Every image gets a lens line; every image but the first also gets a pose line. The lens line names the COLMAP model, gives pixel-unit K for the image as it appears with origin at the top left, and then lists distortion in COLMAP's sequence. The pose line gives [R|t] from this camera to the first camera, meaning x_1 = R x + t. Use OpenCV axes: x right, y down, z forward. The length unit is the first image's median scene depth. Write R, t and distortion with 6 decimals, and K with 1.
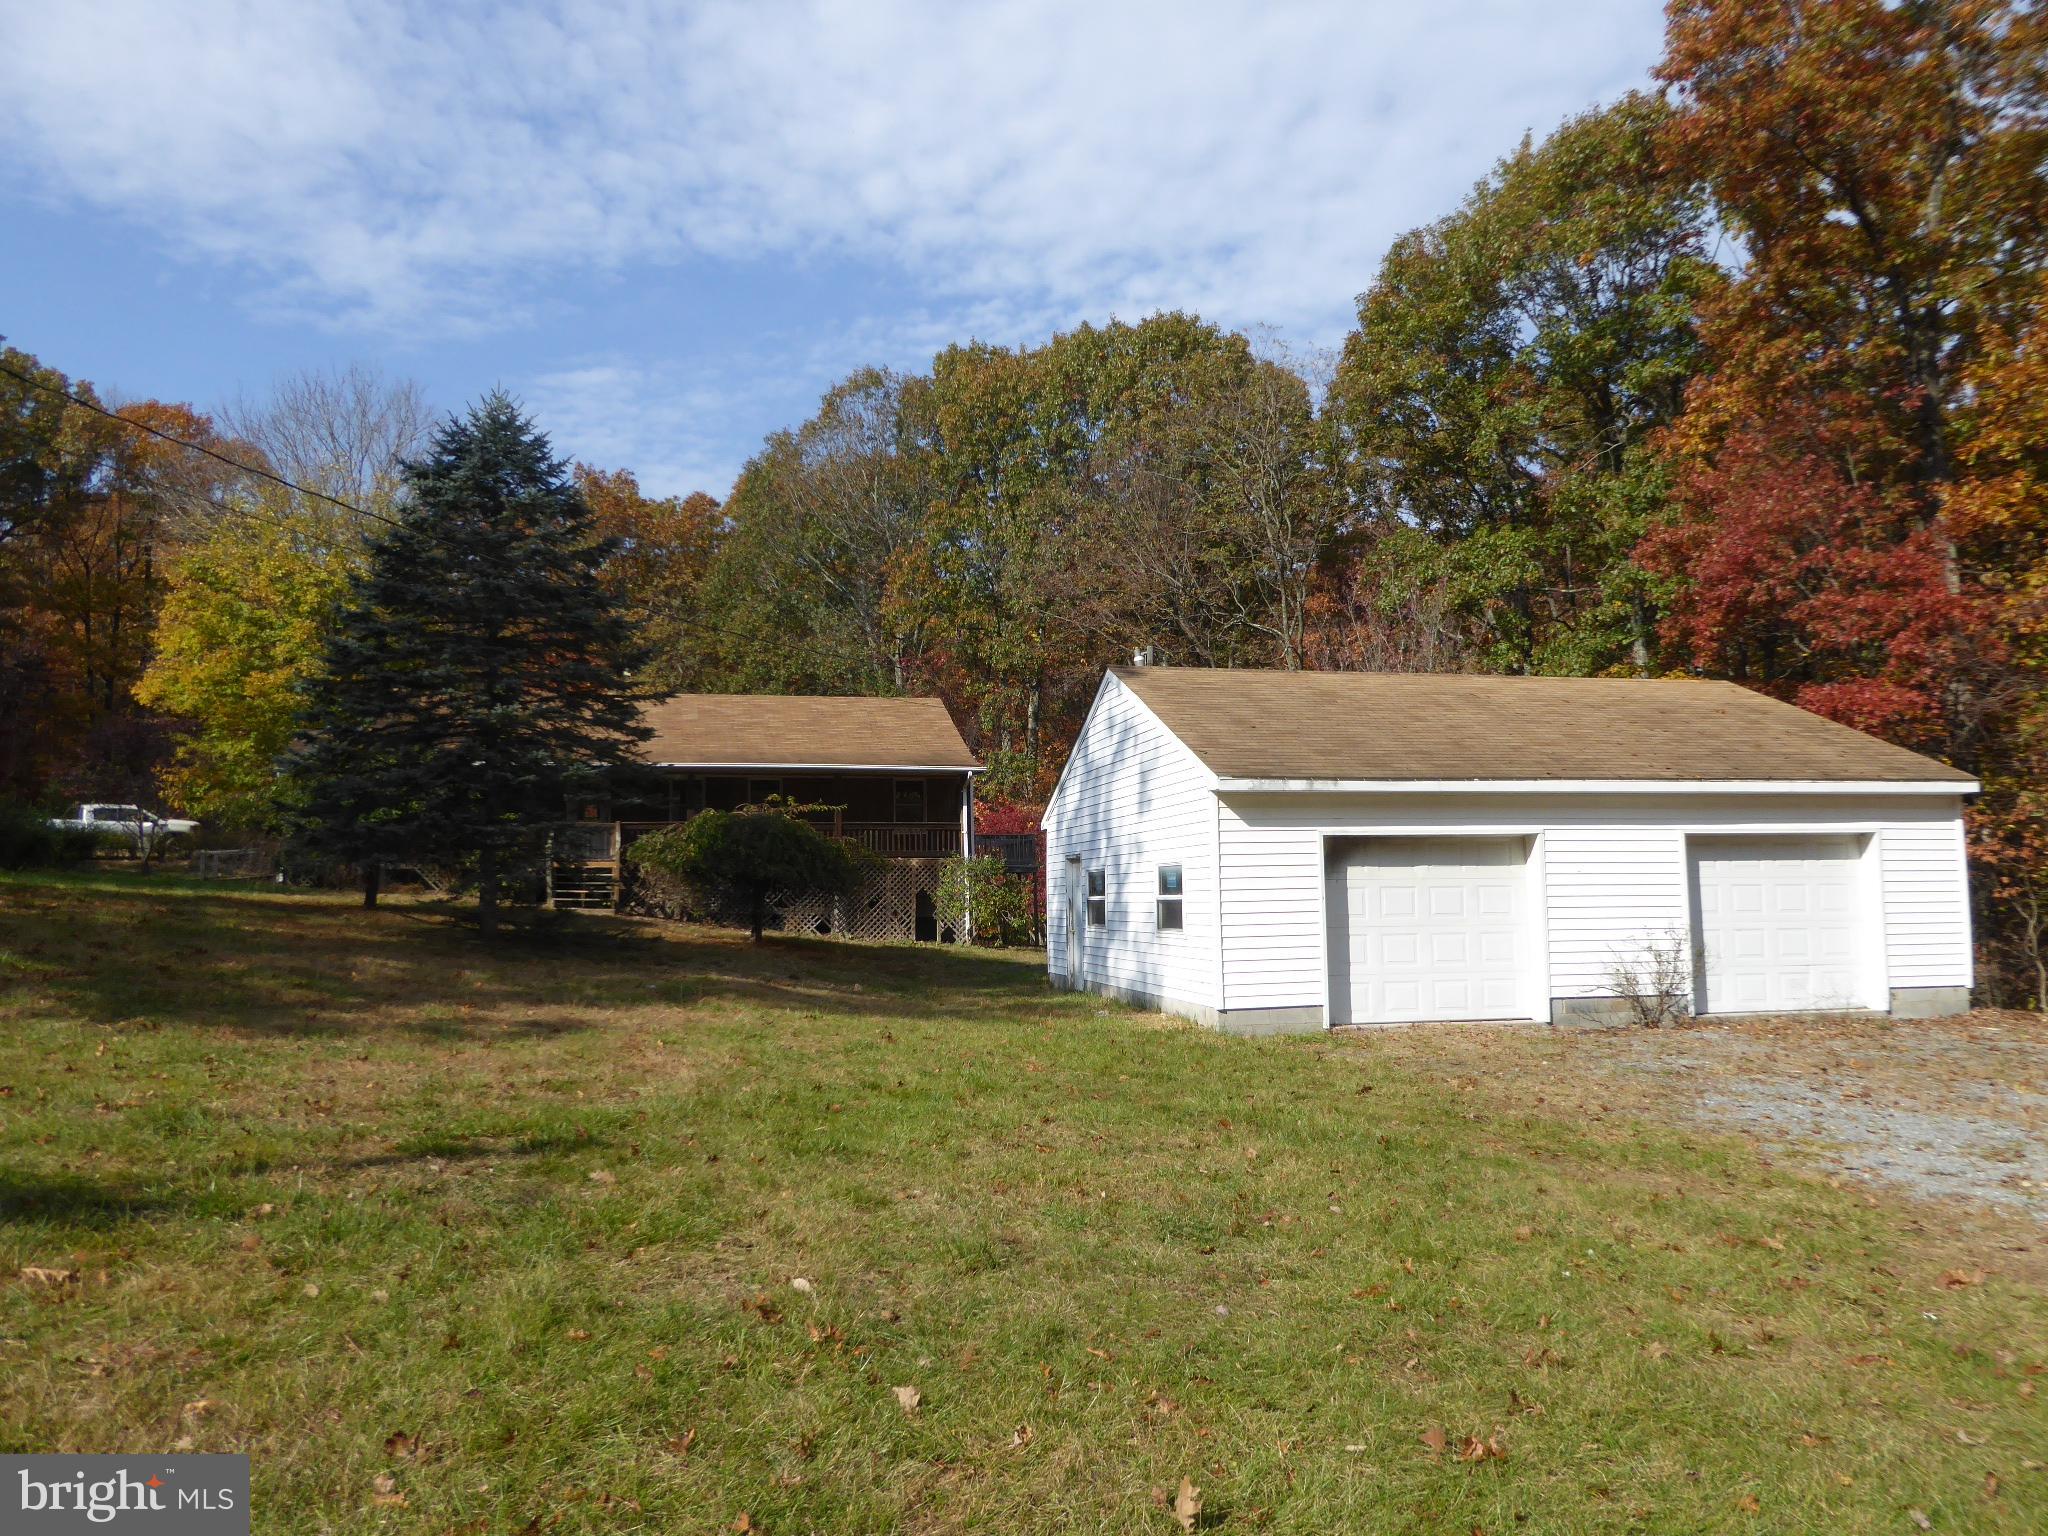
lens RADIAL K [[1482.5, 0, 1039.1], [0, 1482.5, 766.5], [0, 0, 1]] dist [-0.008049, -0.002842]
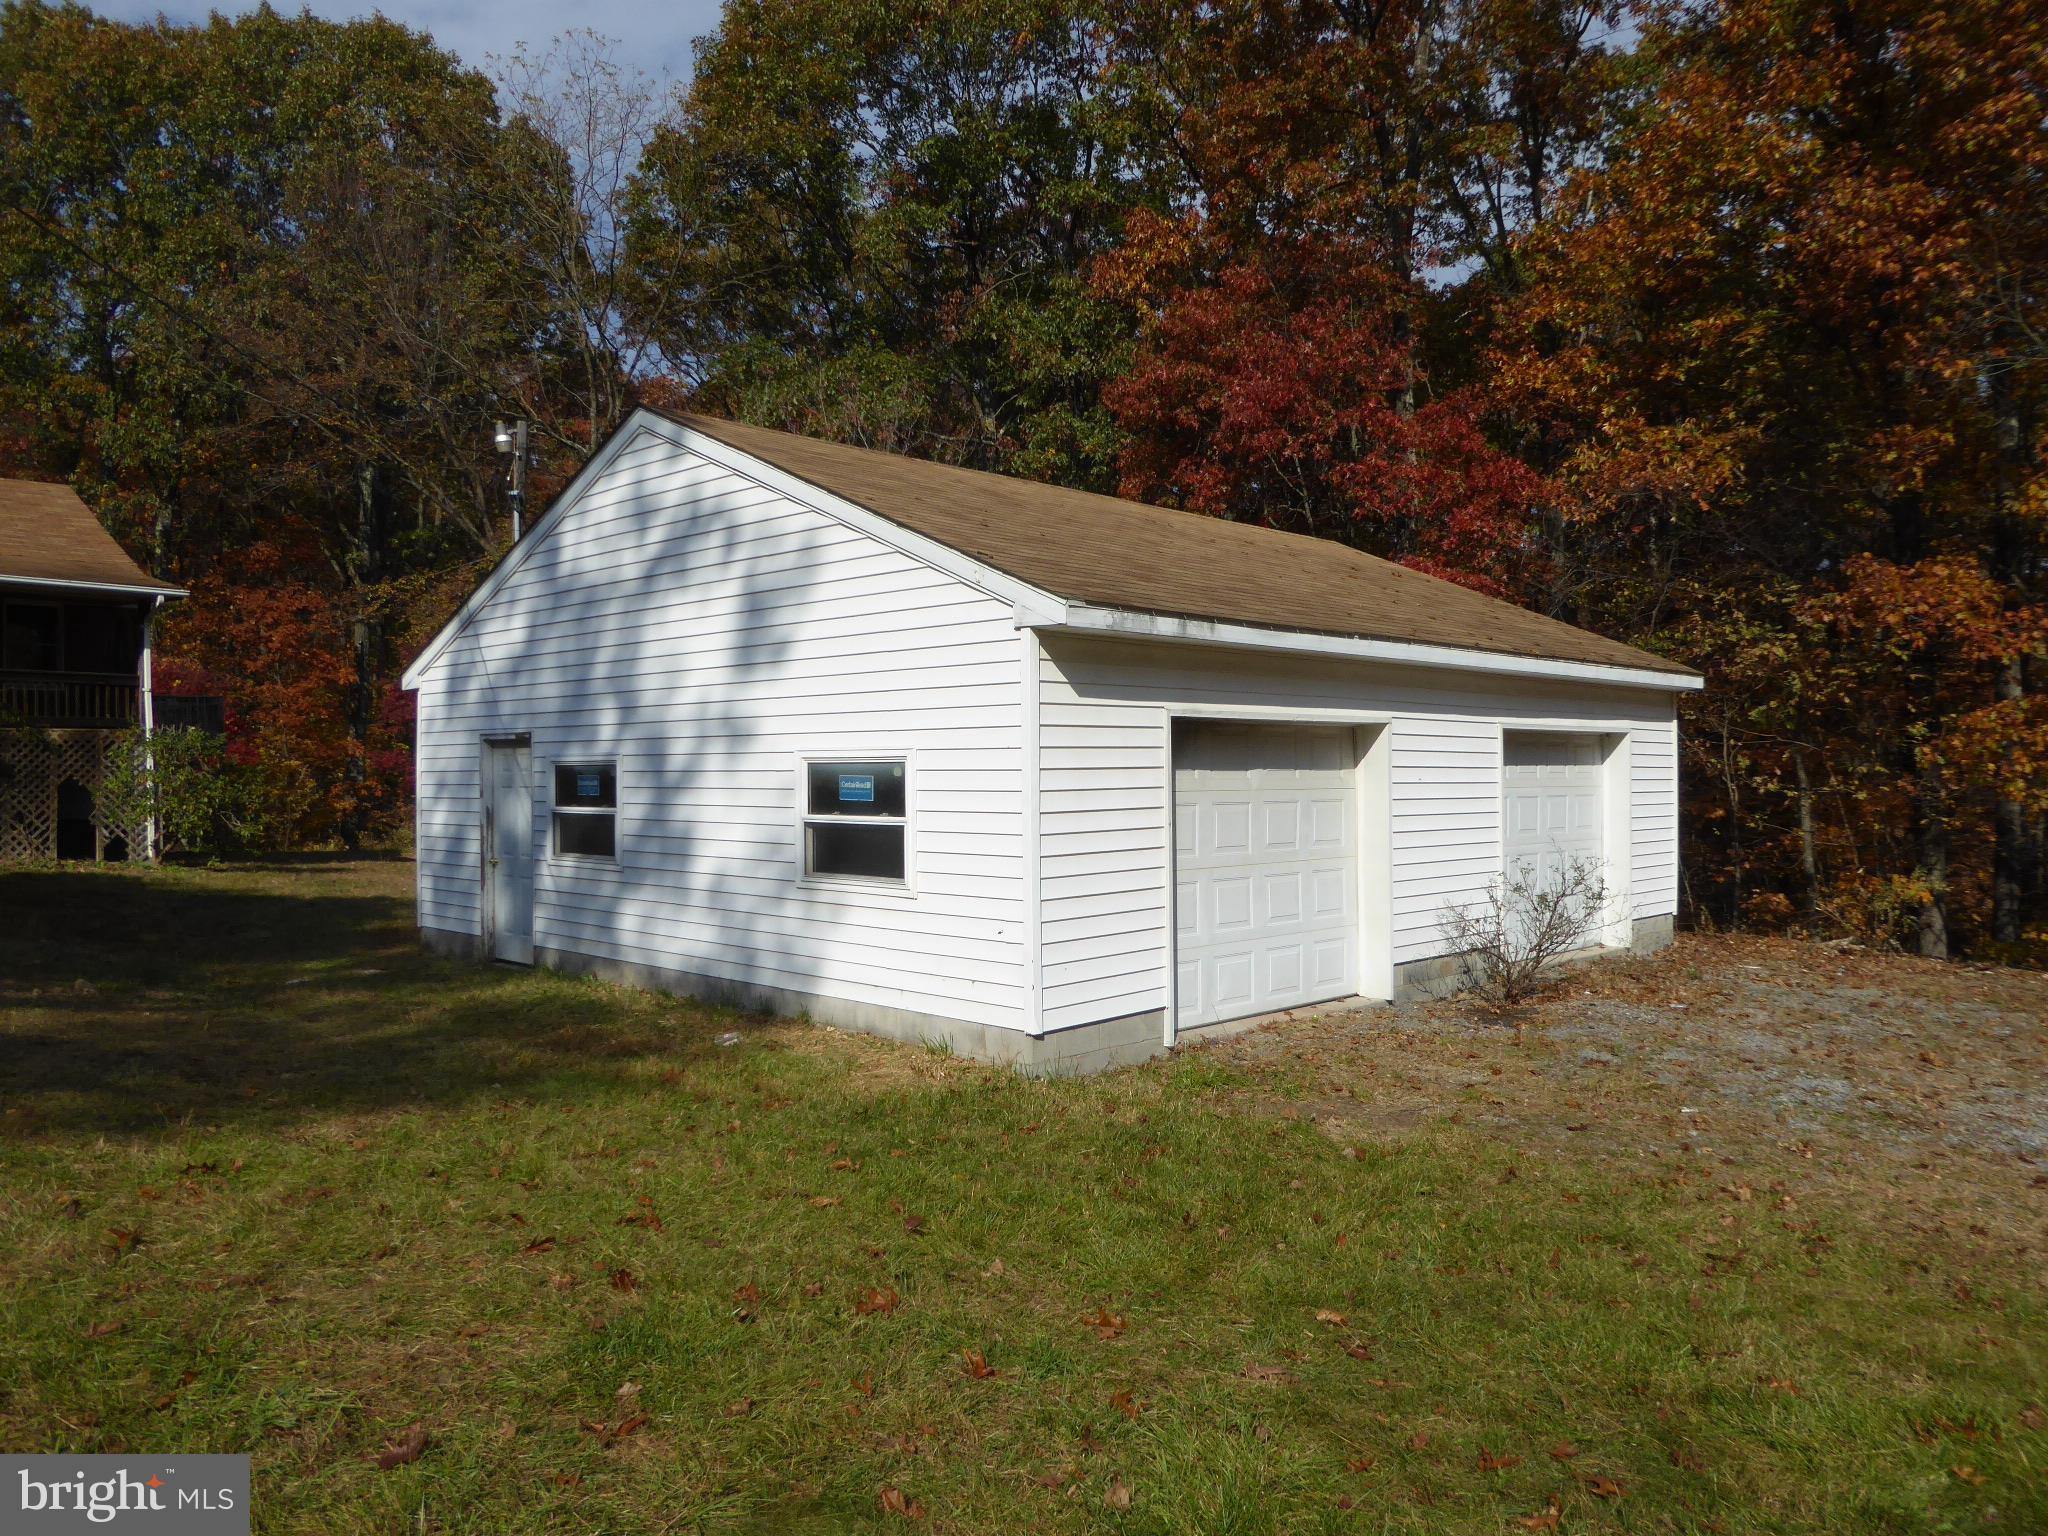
lens RADIAL K [[1482.5, 0, 1039.1], [0, 1482.5, 766.5], [0, 0, 1]] dist [-0.008049, -0.002842]
pose [[0.835215, 0.010880, 0.549817, -0.135904], [-0.055630, 0.996347, 0.064790, 0.024684], [-0.547103, -0.084700, 0.832769, 0.432603]]
